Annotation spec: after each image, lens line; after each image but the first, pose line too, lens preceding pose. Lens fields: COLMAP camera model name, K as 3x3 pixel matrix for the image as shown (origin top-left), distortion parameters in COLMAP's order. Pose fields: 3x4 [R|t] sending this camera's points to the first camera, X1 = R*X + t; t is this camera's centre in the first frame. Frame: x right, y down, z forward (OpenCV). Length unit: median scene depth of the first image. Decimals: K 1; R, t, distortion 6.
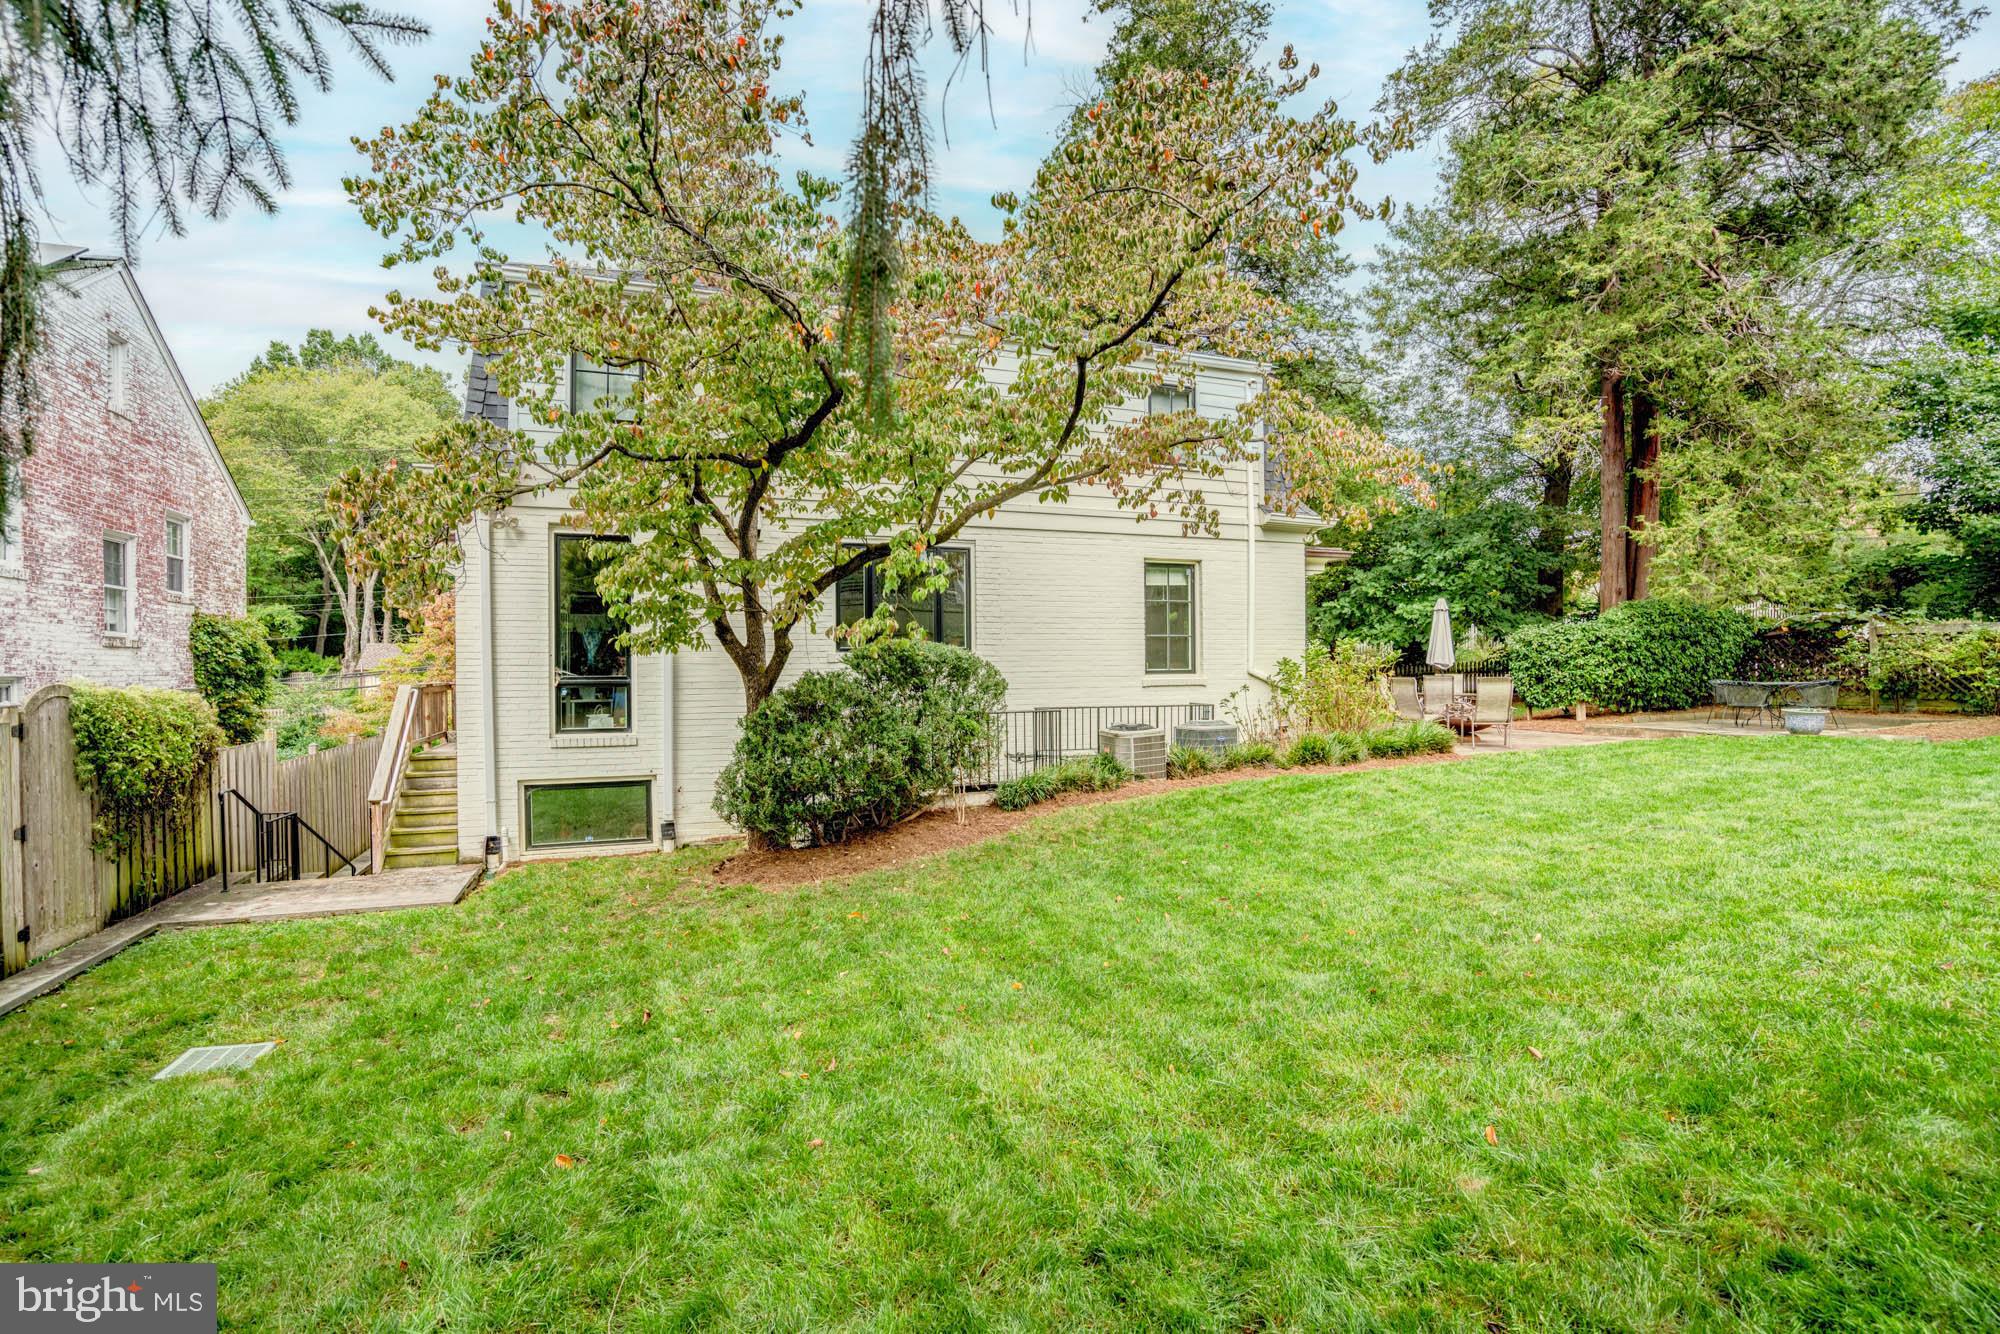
lens RADIAL K [[917.2, 0, 989.6], [0, 917.2, 670.6], [0, 0, 1]] dist [-0.053794, 0.021413]
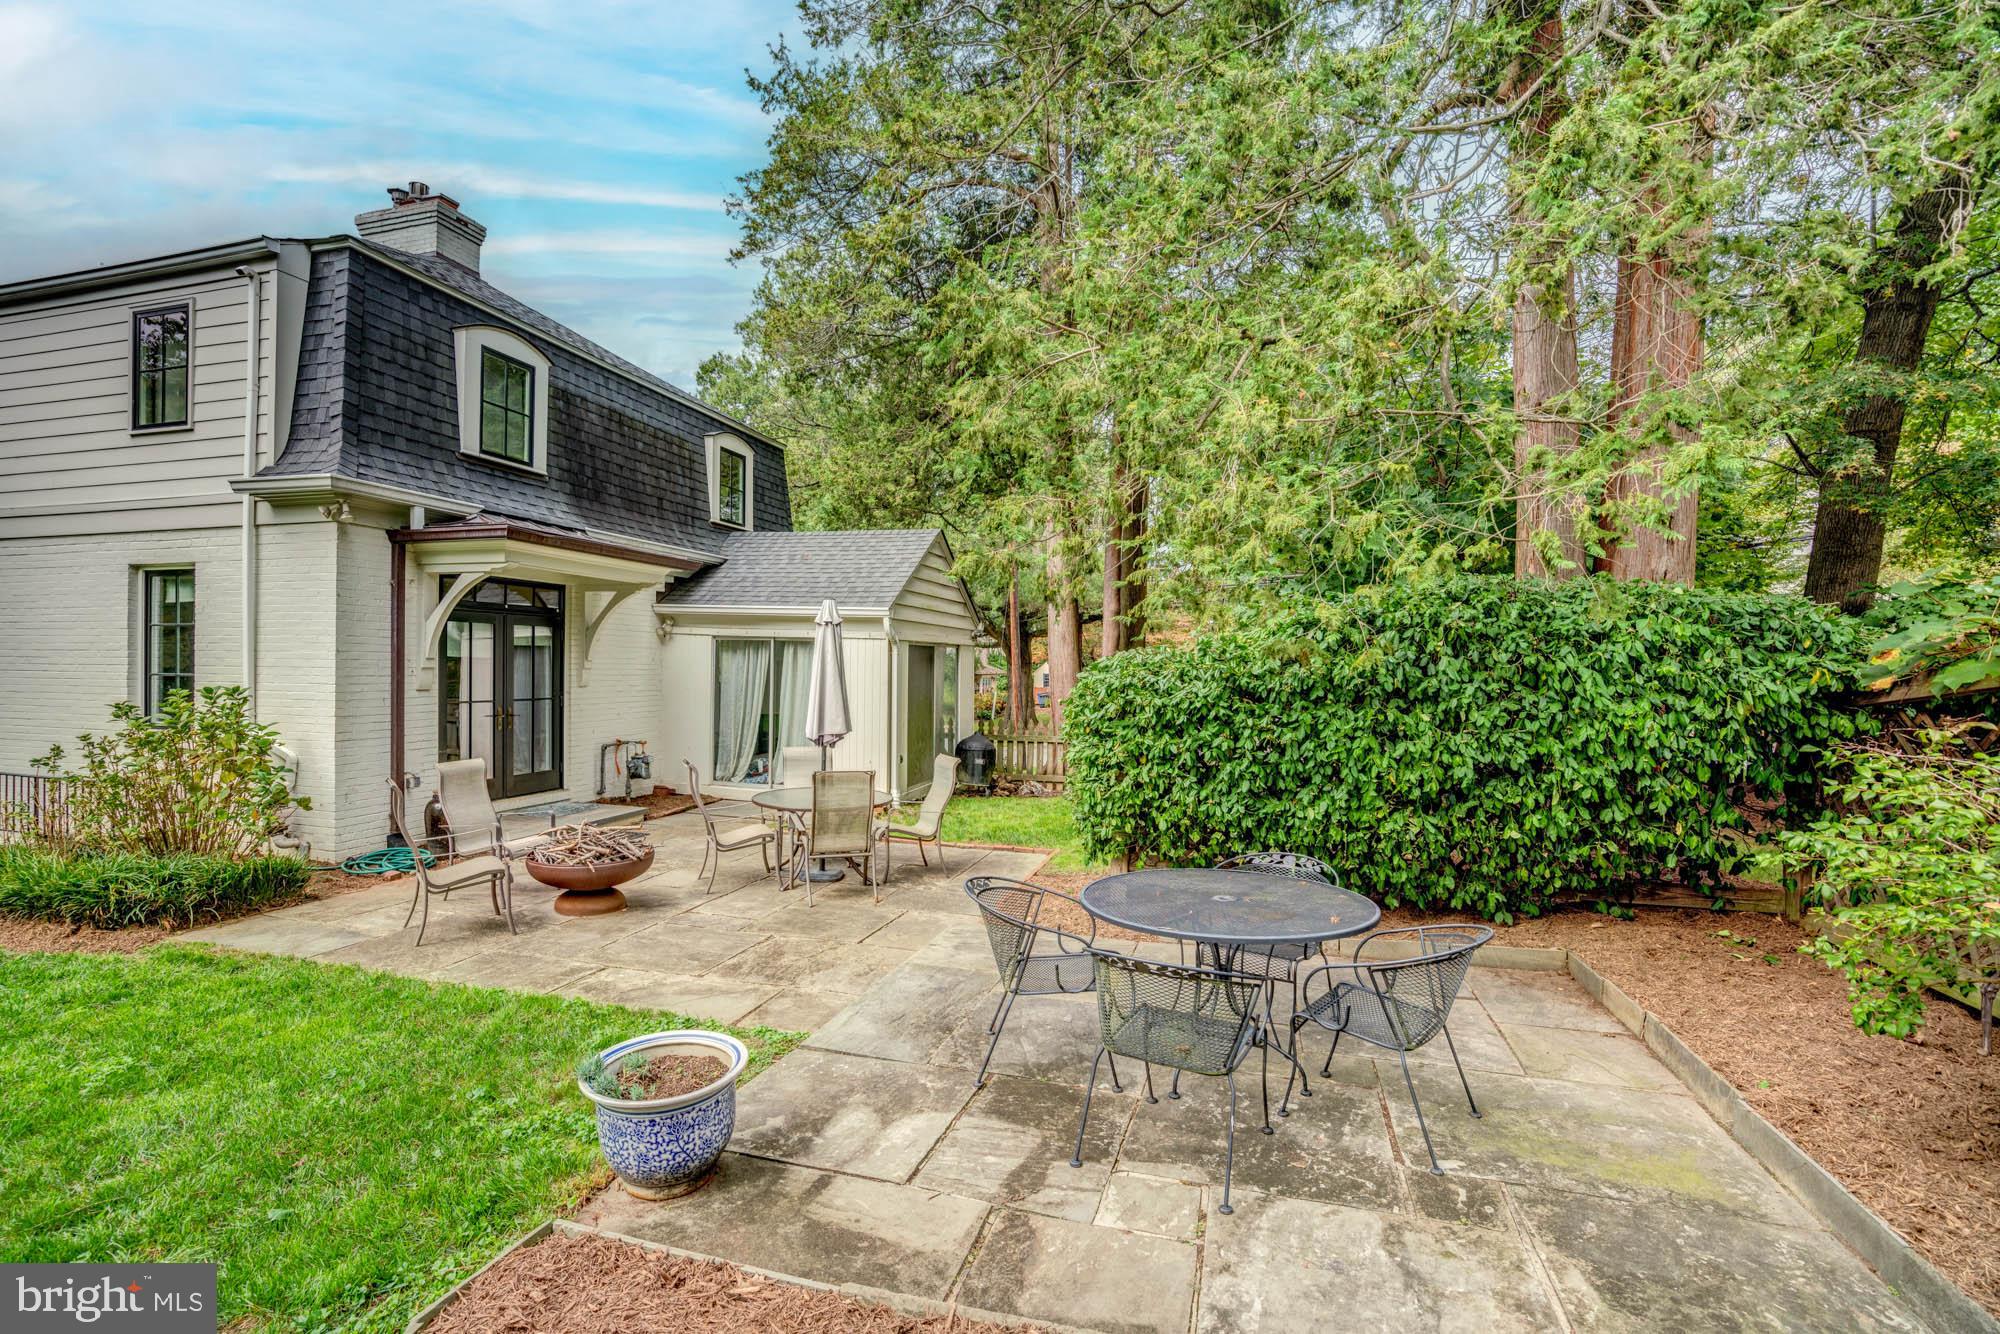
lens RADIAL K [[923.2, 0, 985.2], [0, 923.2, 675.9], [0, 0, 1]] dist [-0.072087, 0.032351]
pose [[0.794312, 0.023263, -0.607065, 1.087243], [-0.022460, 0.999708, 0.008923, -0.057320], [0.607095, 0.006547, 0.794602, 0.835782]]
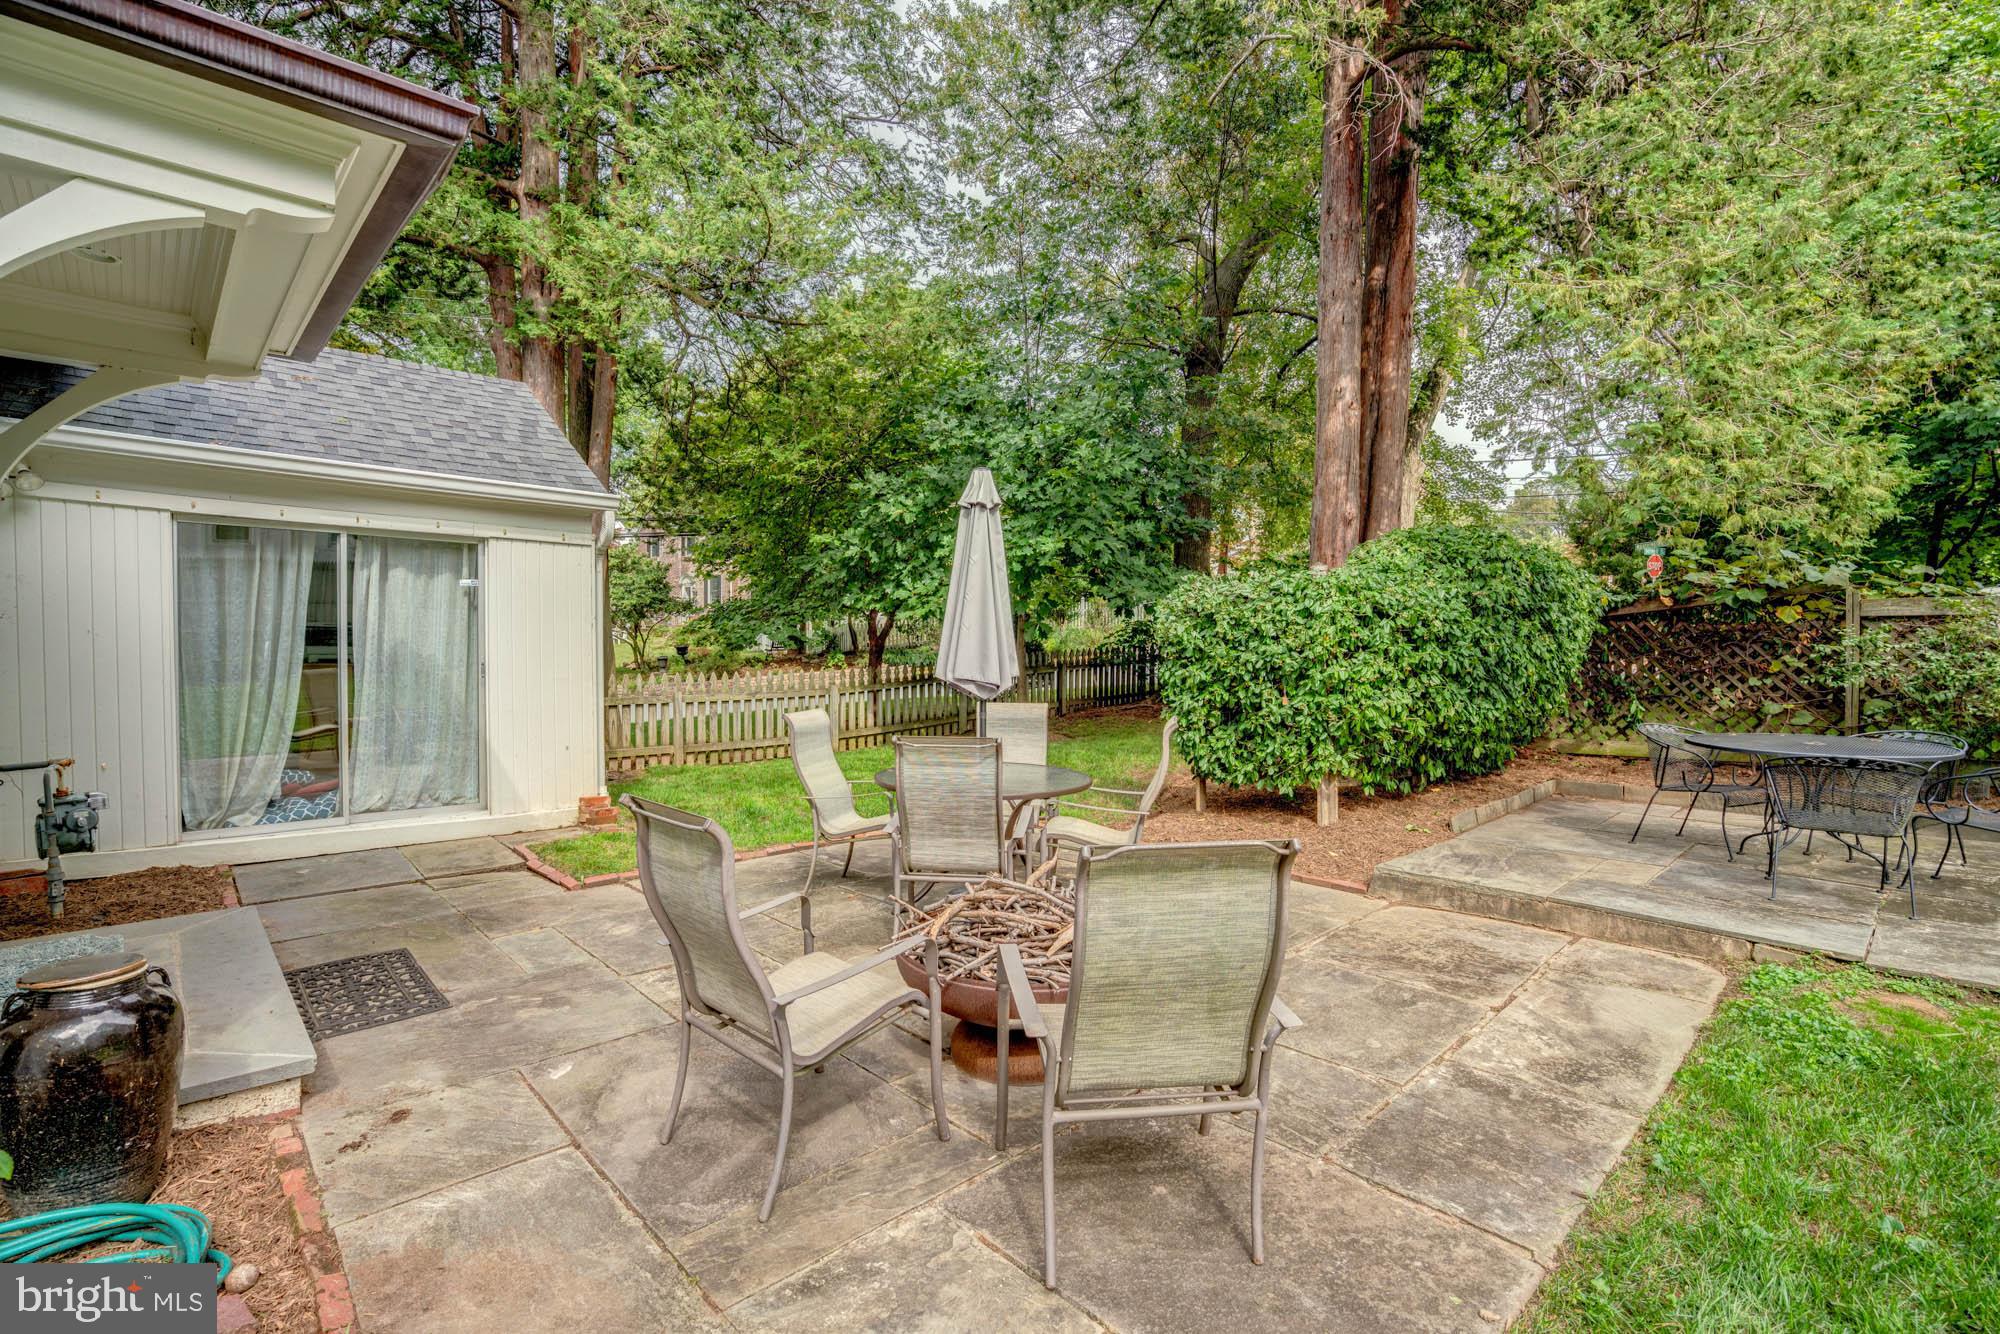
lens RADIAL K [[923.2, 0, 985.2], [0, 923.2, 675.9], [0, 0, 1]] dist [-0.072087, 0.032351]
pose [[0.926403, -0.002585, 0.376524, 0.480928], [-0.009977, 0.999457, 0.031409, -0.023773], [-0.376400, -0.032854, 0.925874, 0.891721]]
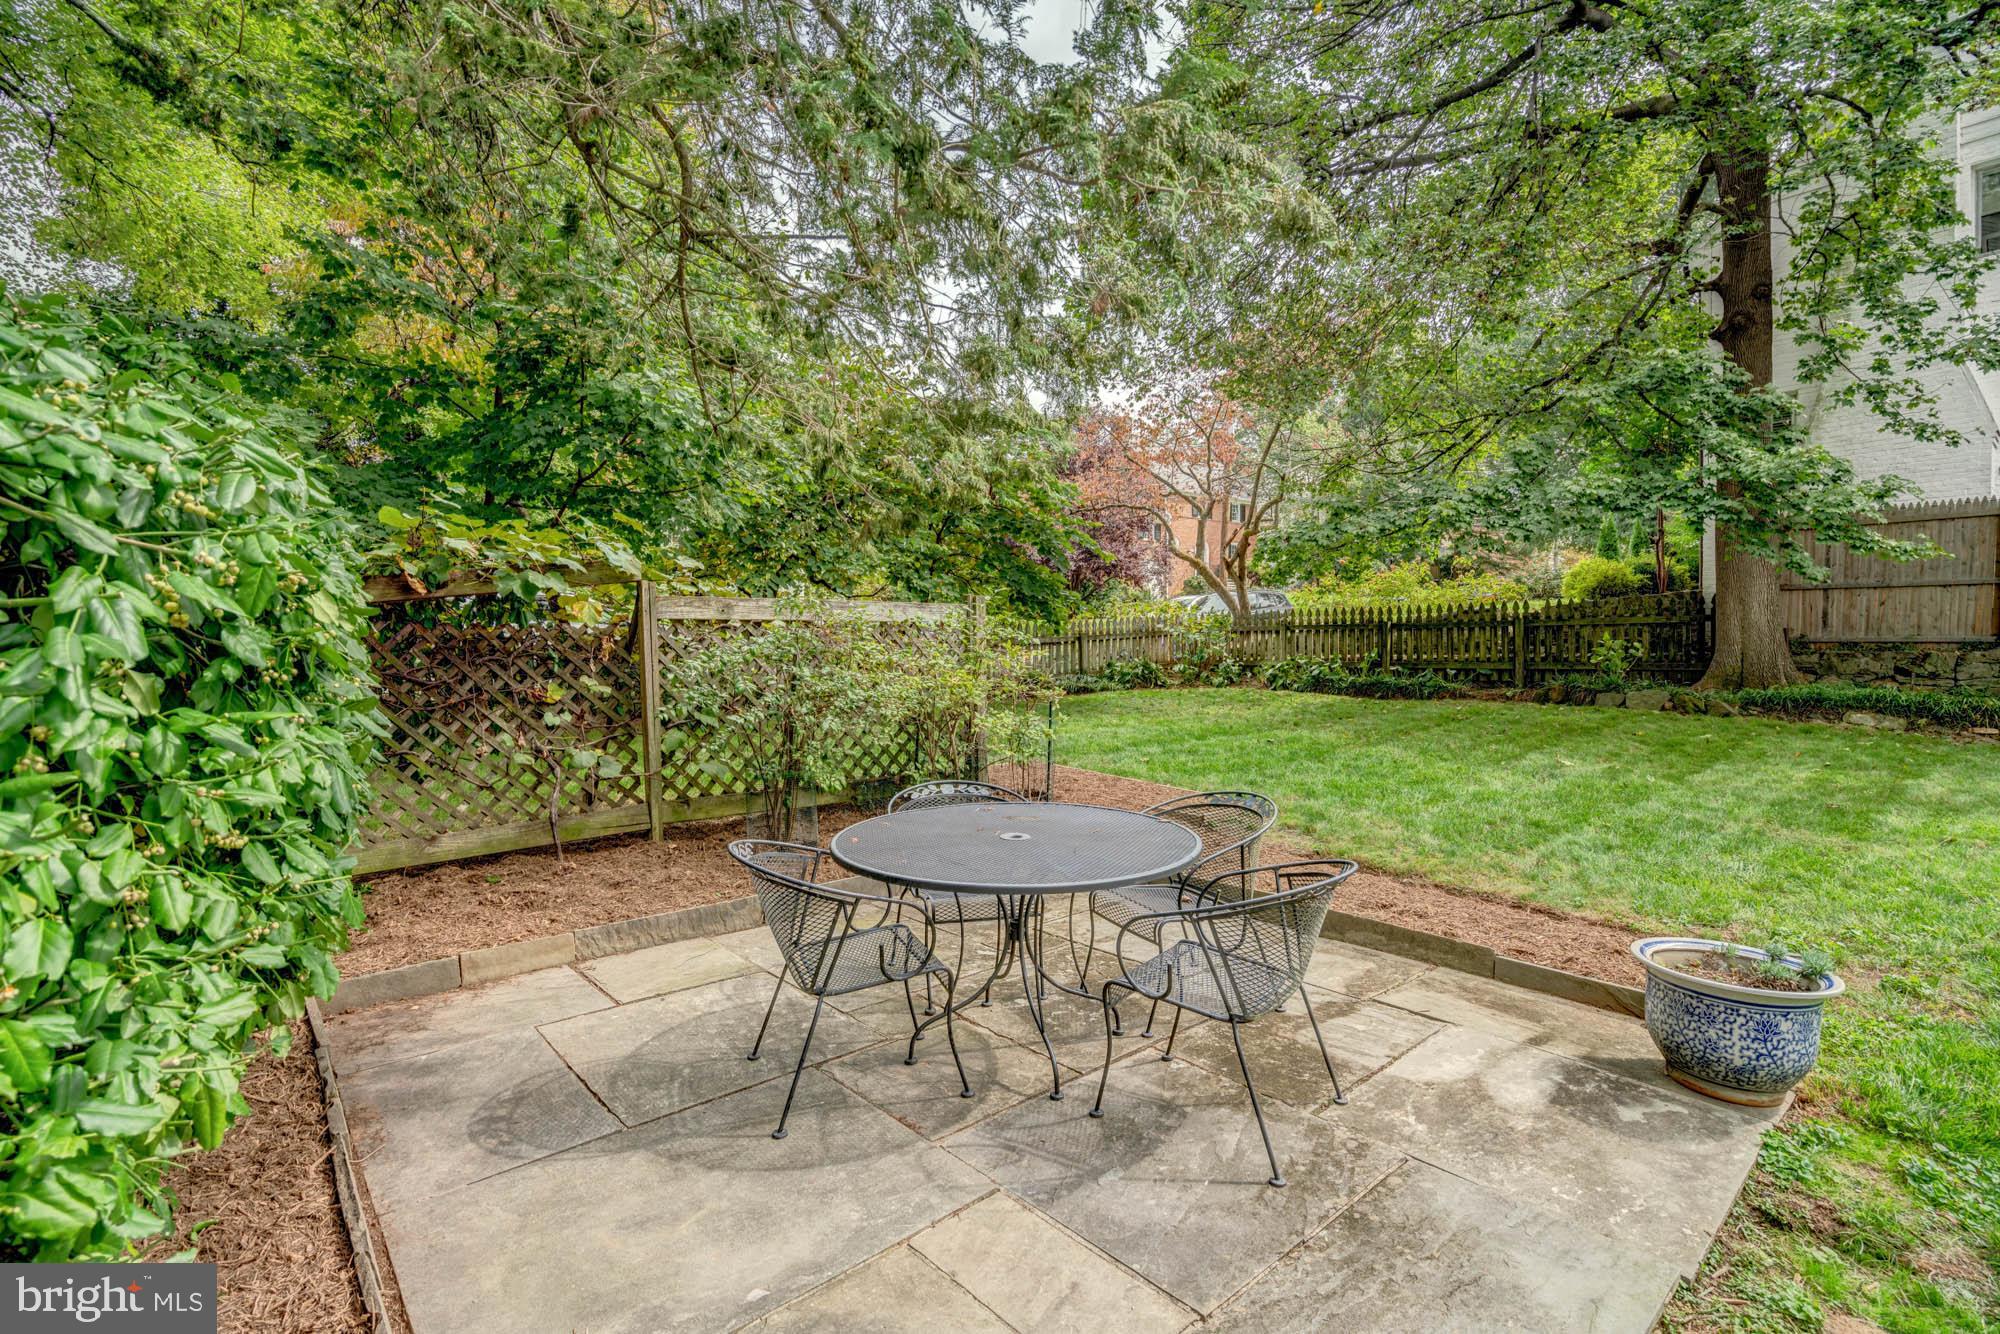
lens RADIAL K [[920.4, 0, 1000.0], [0, 920.4, 667.0], [0, 0, 1]] dist [-0.024962, 0.011215]
pose [[-0.366722, -0.011612, 0.930258, 0.749107], [0.011351, 0.999792, 0.016955, -0.032506], [-0.930261, 0.016777, -0.366514, 1.210444]]
